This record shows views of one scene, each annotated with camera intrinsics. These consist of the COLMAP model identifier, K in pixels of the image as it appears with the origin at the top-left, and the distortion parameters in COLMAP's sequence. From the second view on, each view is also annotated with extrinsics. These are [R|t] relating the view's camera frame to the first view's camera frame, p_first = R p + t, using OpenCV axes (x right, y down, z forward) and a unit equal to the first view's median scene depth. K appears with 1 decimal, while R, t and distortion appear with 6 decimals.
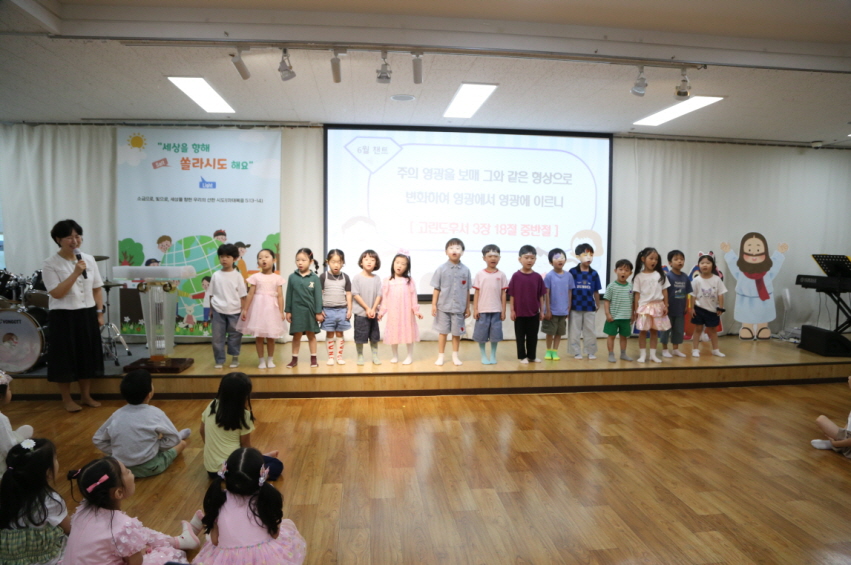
lens RADIAL K [[577.3, 0, 422.3], [0, 577.3, 290.4], [0, 0, 1]] dist [-0.120463, 0.068035]
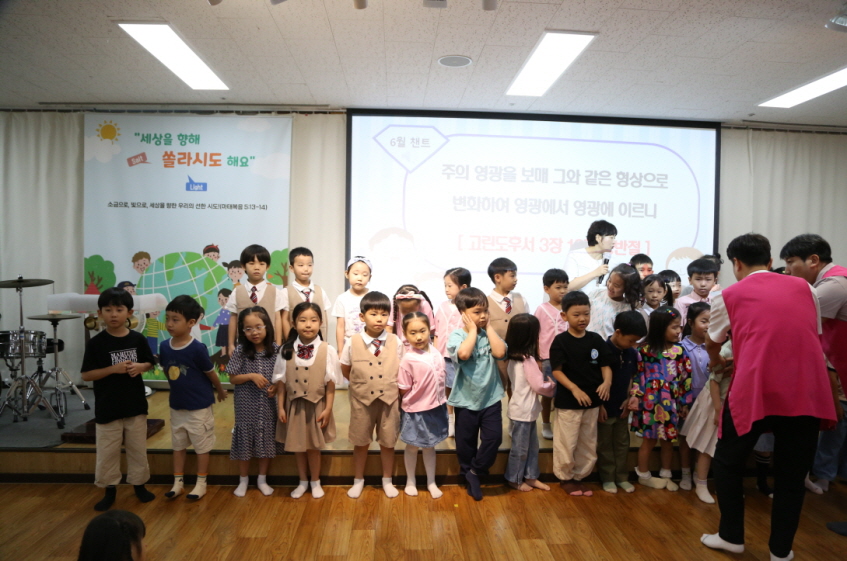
lens RADIAL K [[574.6, 0, 423.7], [0, 574.6, 293.5], [0, 0, 1]] dist [-0.120463, 0.068035]
pose [[0.998658, 0.007914, -0.051189, -0.028774], [-0.009145, 0.999674, -0.023858, -0.024964], [0.050984, 0.024294, 0.998404, 0.253065]]
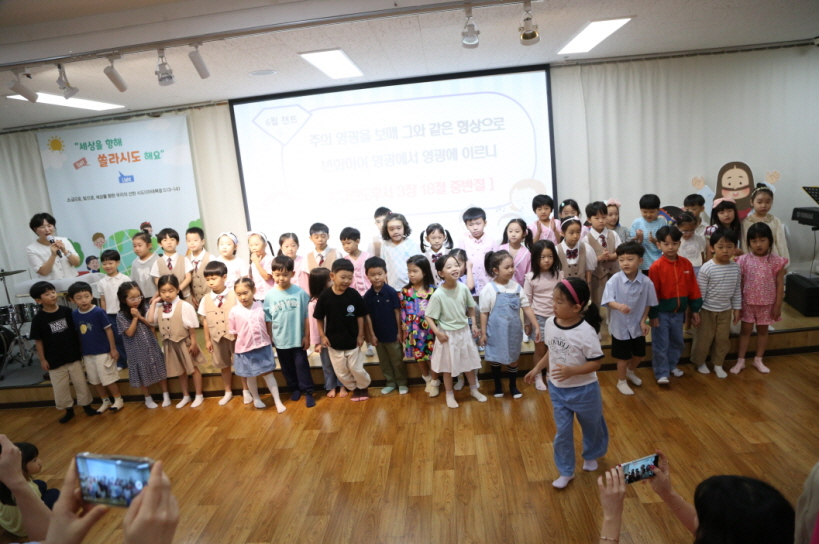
lens RADIAL K [[555.6, 0, 410.7], [0, 555.6, 279.8], [0, 0, 1]] dist [-0.120463, 0.068035]
pose [[0.981358, -0.068477, -0.179573, 0.279036], [0.092558, 0.987270, 0.129349, -0.086841], [0.168430, -0.143559, 0.975204, 0.125685]]
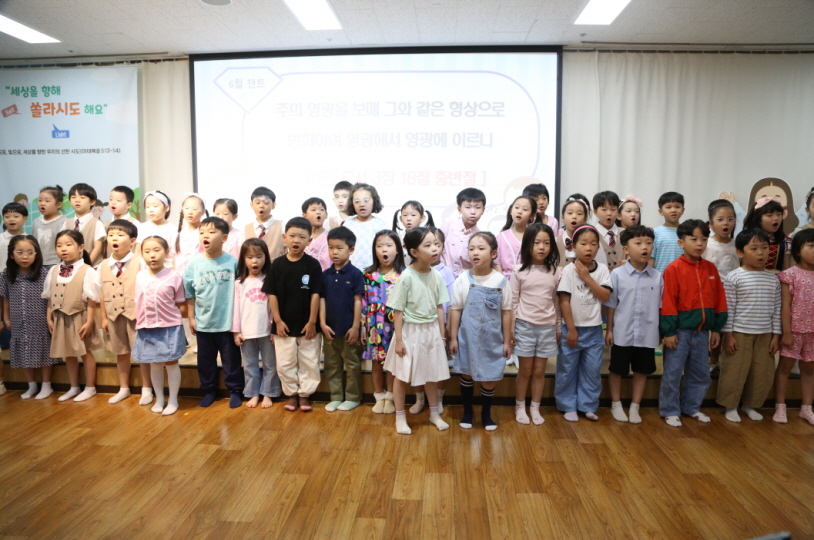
lens RADIAL K [[552.2, 0, 409.5], [0, 552.2, 281.1], [0, 0, 1]] dist [-0.120463, 0.068035]
pose [[0.985797, 0.013613, -0.167390, 0.285474], [-0.005084, 0.998672, 0.051274, -0.006079], [0.167866, -0.049695, 0.984556, 0.286400]]
